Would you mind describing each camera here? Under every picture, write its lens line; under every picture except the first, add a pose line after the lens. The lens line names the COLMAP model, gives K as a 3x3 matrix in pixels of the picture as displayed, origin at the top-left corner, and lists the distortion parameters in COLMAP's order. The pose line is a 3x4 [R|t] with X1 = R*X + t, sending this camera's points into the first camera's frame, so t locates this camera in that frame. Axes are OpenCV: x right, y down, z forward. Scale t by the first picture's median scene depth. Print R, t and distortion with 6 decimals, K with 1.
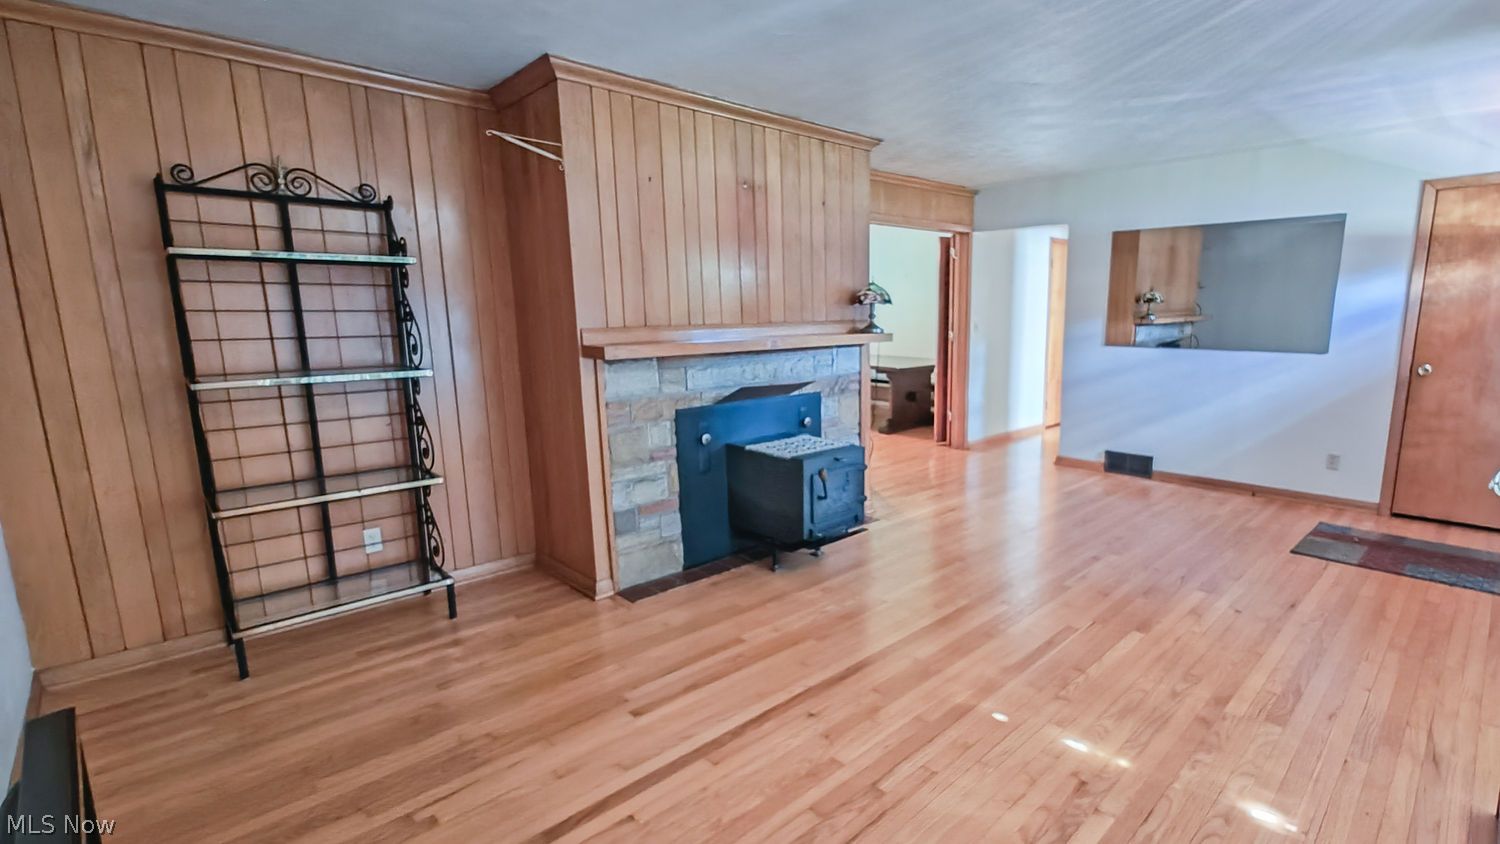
lens RADIAL K [[690.7, 0, 842.9], [0, 690.7, 432.9], [0, 0, 1]] dist [0.000778, 0.000310]
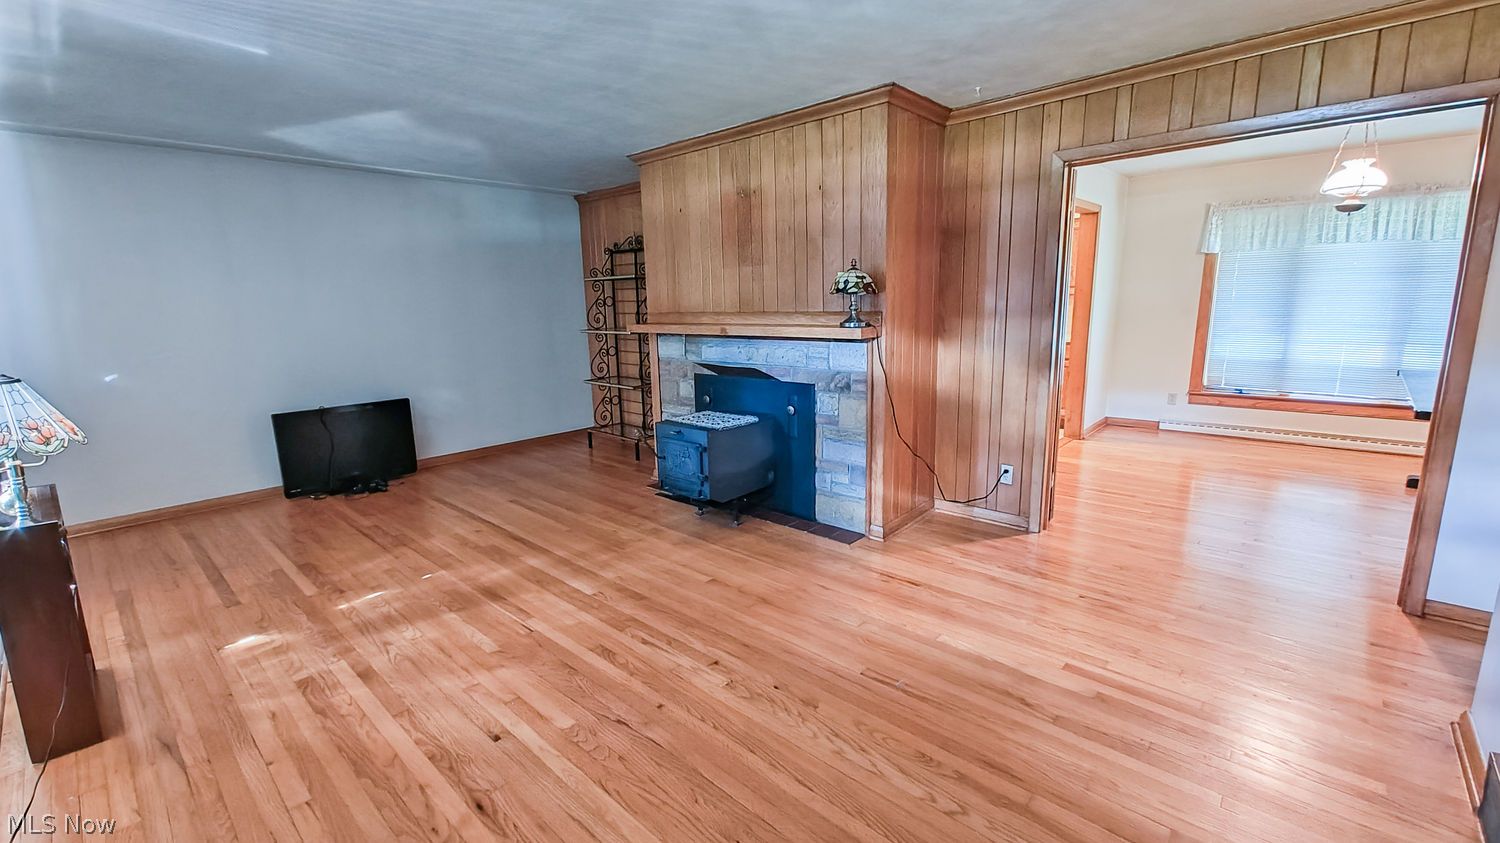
lens RADIAL K [[639.3, 0, 738.1], [0, 639.3, 423.2], [0, 0, 1]] dist [-0.000596, -0.000096]
pose [[0.009045, 0.196403, -0.980482, 1.128492], [-0.158948, 0.968338, 0.192504, -0.214937], [0.987246, 0.154104, 0.039976, 1.143677]]
